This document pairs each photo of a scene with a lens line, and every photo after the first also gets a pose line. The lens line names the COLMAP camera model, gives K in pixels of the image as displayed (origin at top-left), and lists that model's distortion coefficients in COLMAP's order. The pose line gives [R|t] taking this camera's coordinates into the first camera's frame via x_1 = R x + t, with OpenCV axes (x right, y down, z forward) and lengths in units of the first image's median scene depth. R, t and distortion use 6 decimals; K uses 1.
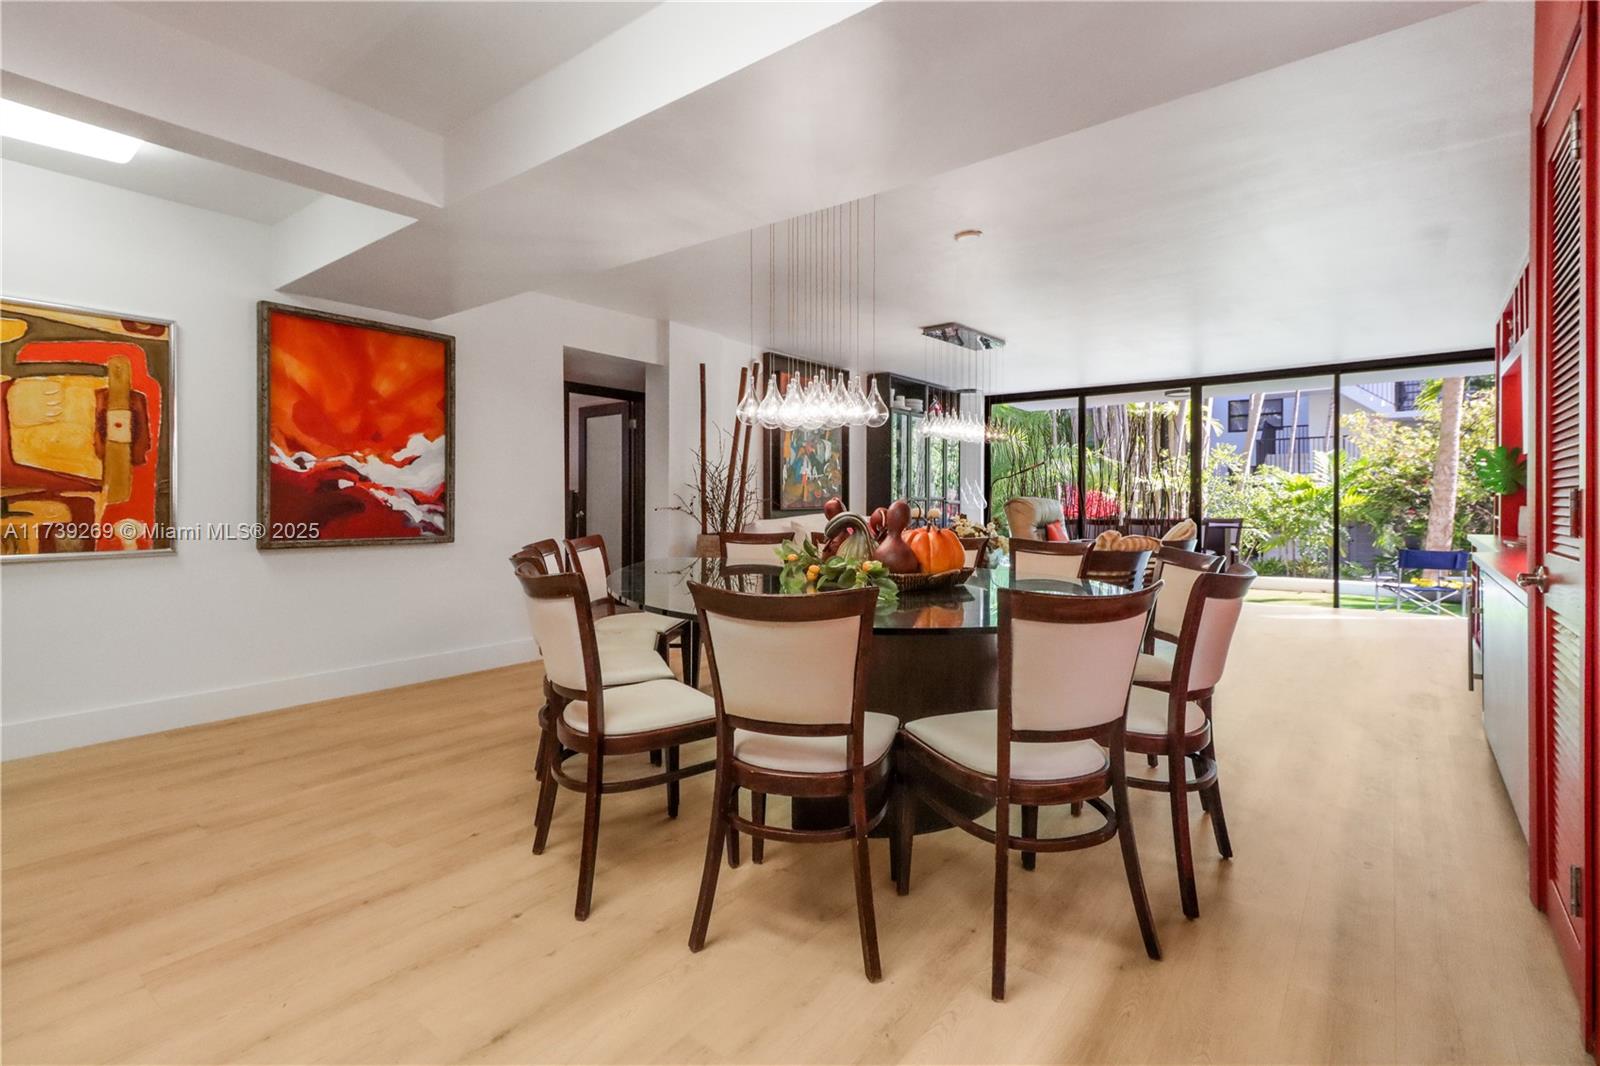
lens RADIAL K [[763.8, 0, 806.3], [0, 763.8, 518.1], [0, 0, 1]] dist [0.003787, -0.000001]
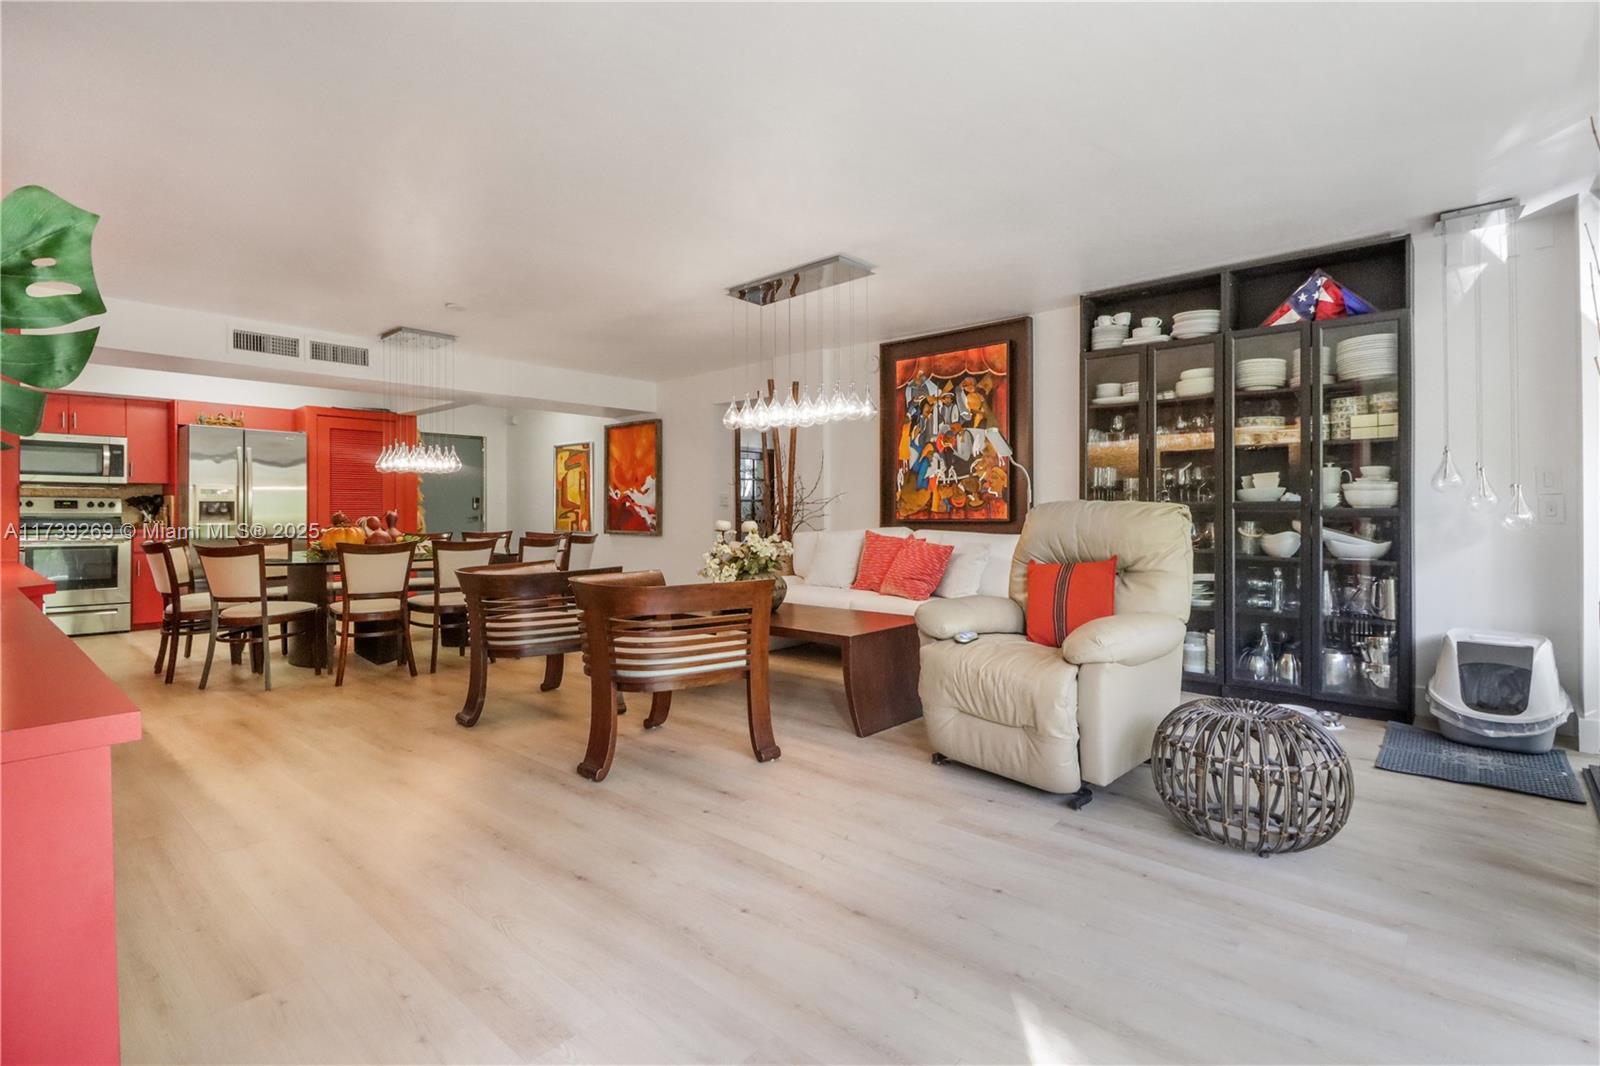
lens RADIAL K [[763.8, 0, 806.3], [0, 763.8, 518.1], [0, 0, 1]] dist [0.003787, -0.000001]
pose [[-0.071877, 0.001641, -0.997412, 0.756431], [-0.023884, 0.999709, 0.003366, -0.013935], [0.997127, 0.024064, -0.071817, 0.878645]]
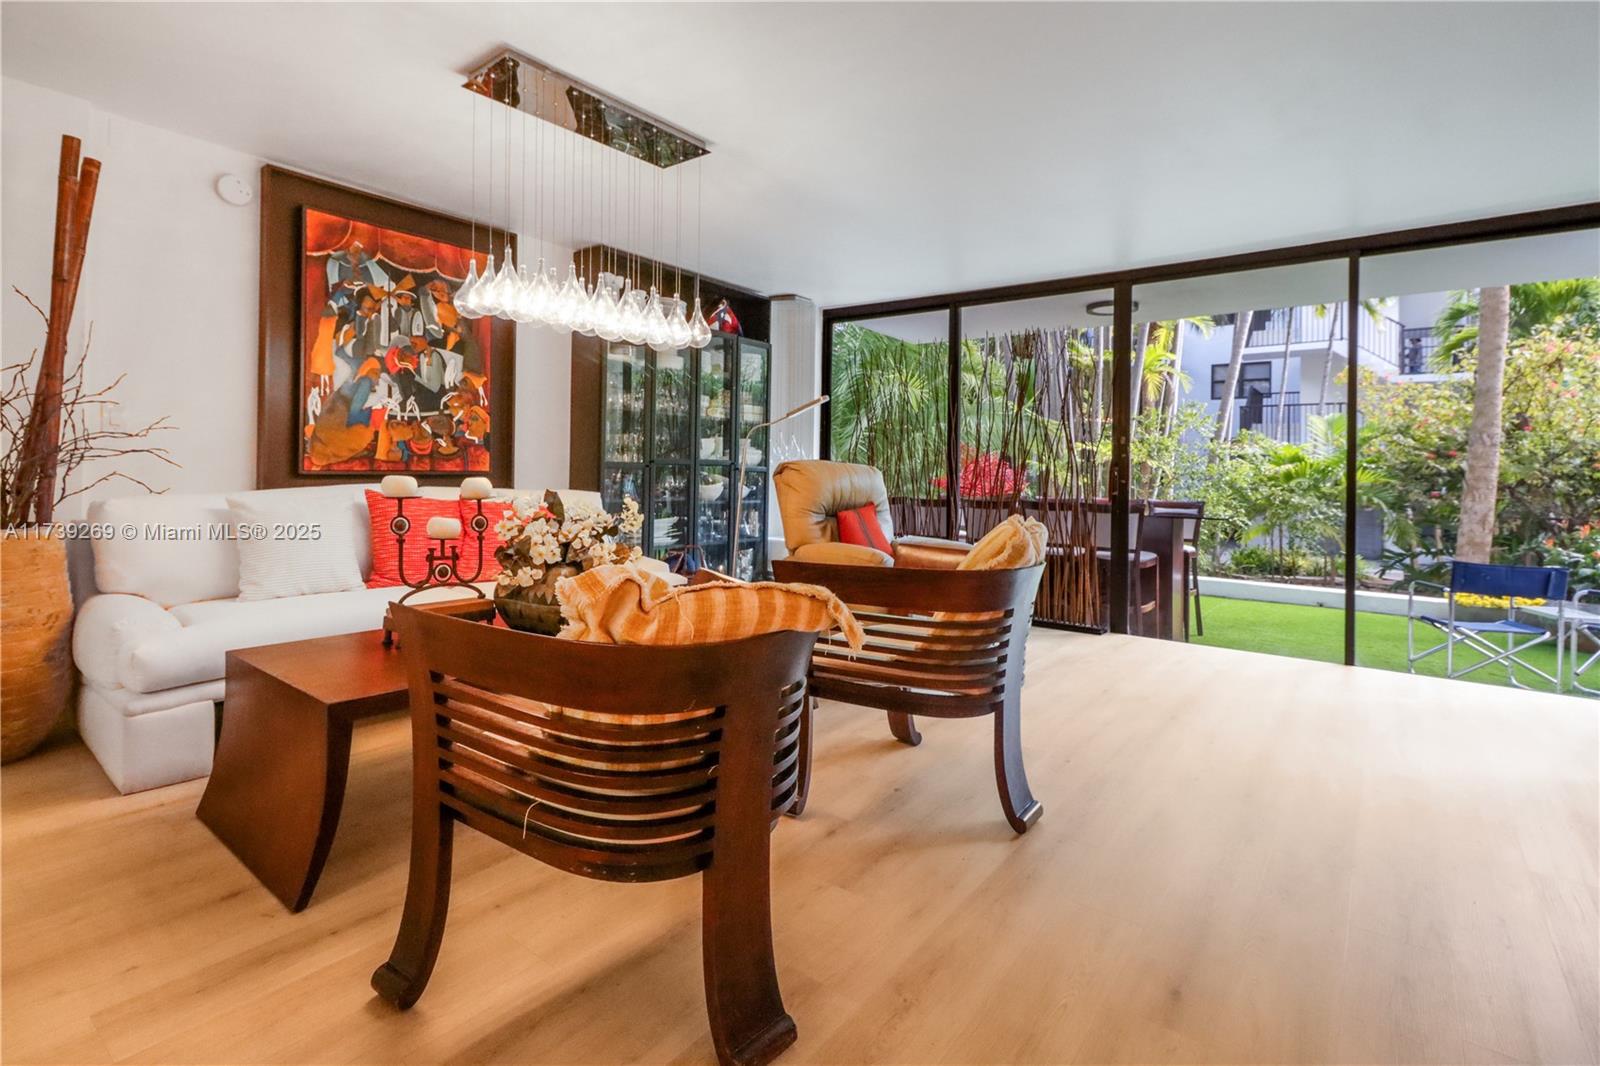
lens RADIAL K [[772.1, 0, 817.0], [0, 772.1, 472.0], [0, 0, 1]] dist [0.000549, 0.000187]
pose [[0.999529, 0.018954, 0.024130, 0.276652], [-0.018496, 0.999648, -0.019045, -0.008194], [-0.024483, 0.018590, 0.999527, 0.429018]]
